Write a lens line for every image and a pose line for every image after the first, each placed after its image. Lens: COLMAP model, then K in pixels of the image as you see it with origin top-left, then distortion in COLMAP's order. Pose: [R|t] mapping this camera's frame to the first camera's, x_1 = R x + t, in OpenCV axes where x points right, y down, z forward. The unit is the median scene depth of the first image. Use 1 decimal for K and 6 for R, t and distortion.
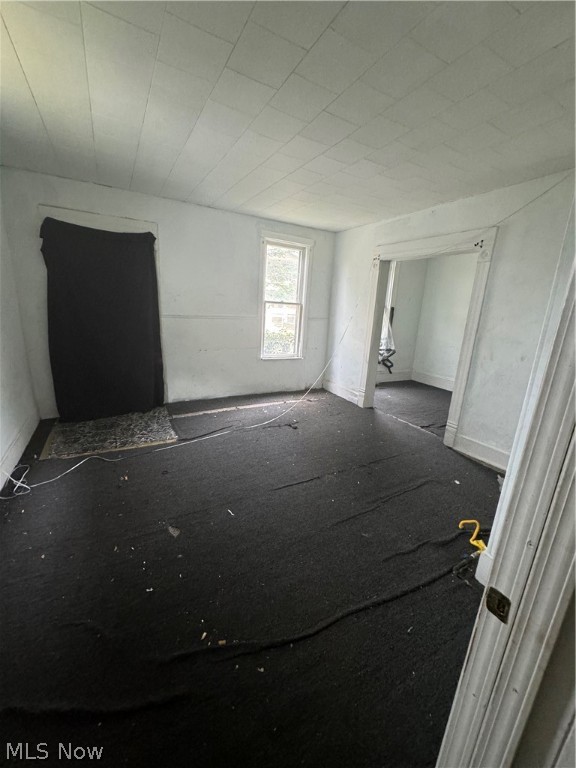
lens RADIAL K [[307.2, 0, 285.5], [0, 307.2, 383.3], [0, 0, 1]] dist [-0.000974, 0.000456]
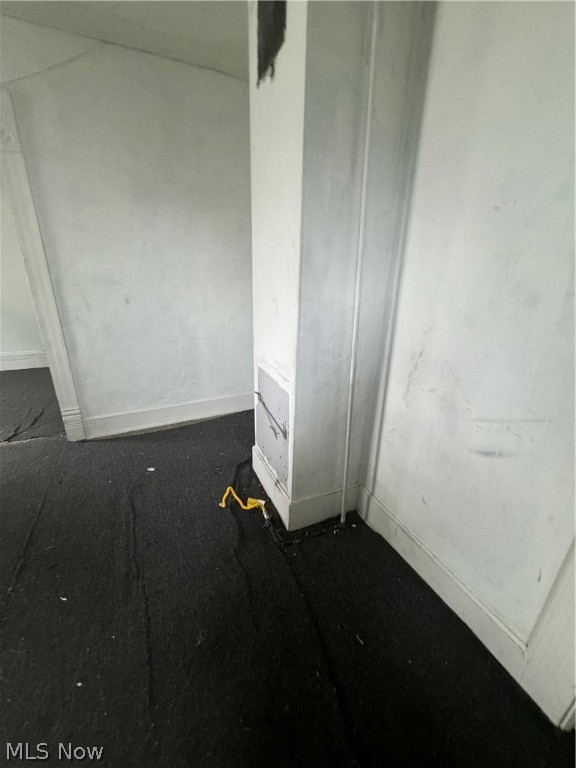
lens RADIAL K [[307.2, 0, 288.8], [0, 307.2, 383.0], [0, 0, 1]] dist [-0.000974, 0.000456]
pose [[0.079924, -0.383504, 0.920075, -0.037273], [0.227841, 0.905621, 0.357687, -0.057978], [-0.970413, 0.181042, 0.159759, 0.362212]]
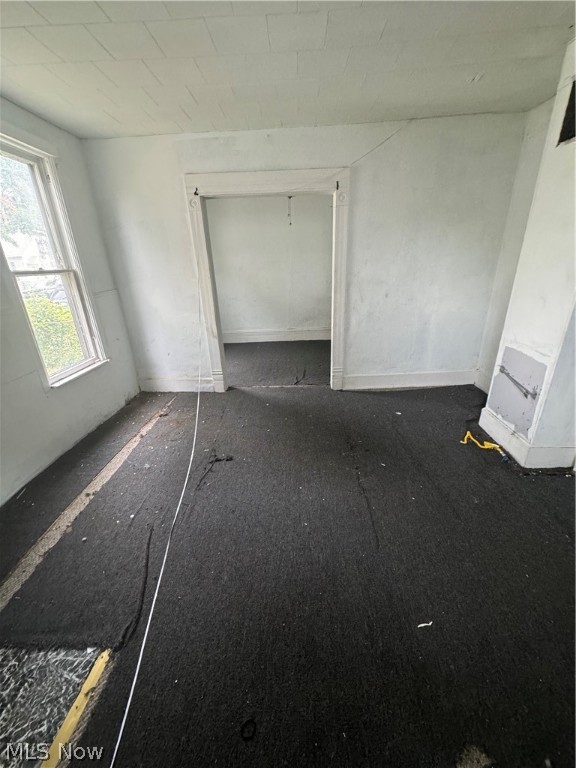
lens RADIAL K [[307.2, 0, 288.4], [0, 307.2, 383.3], [0, 0, 1]] dist [-0.000974, 0.000456]
pose [[0.508826, -0.391270, 0.766815, -0.350612], [0.276191, 0.917853, 0.285069, -0.159921], [-0.815362, 0.066736, 0.575092, 0.492088]]
